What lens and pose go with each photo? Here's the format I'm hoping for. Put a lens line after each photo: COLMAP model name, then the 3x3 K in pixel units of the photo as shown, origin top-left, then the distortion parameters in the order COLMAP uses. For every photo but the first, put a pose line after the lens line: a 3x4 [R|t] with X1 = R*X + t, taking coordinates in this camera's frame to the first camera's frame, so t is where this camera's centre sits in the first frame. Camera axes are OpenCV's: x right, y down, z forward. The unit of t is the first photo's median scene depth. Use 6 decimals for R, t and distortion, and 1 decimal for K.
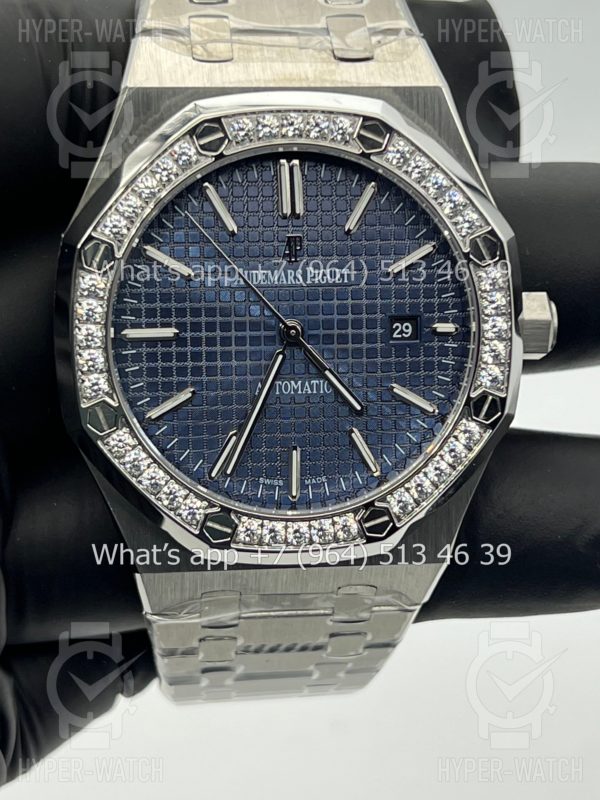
lens RADIAL K [[2041.4, 0, 300.0], [0, 2041.4, 400.0], [0, 0, 1]] dist [-0.004809, -0.556804]
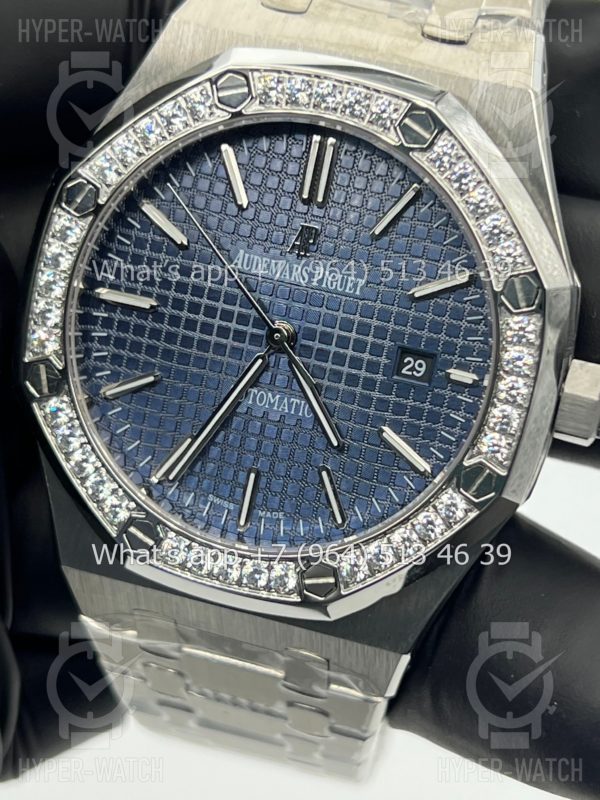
lens RADIAL K [[2041.4, 0, 300.0], [0, 2041.4, 400.0], [0, 0, 1]] dist [-0.004809, -0.556804]
pose [[0.912383, 0.241103, -0.330796, 0.289733], [-0.250445, 0.968018, 0.014783, -0.022266], [0.323781, 0.069358, 0.943587, 0.206018]]
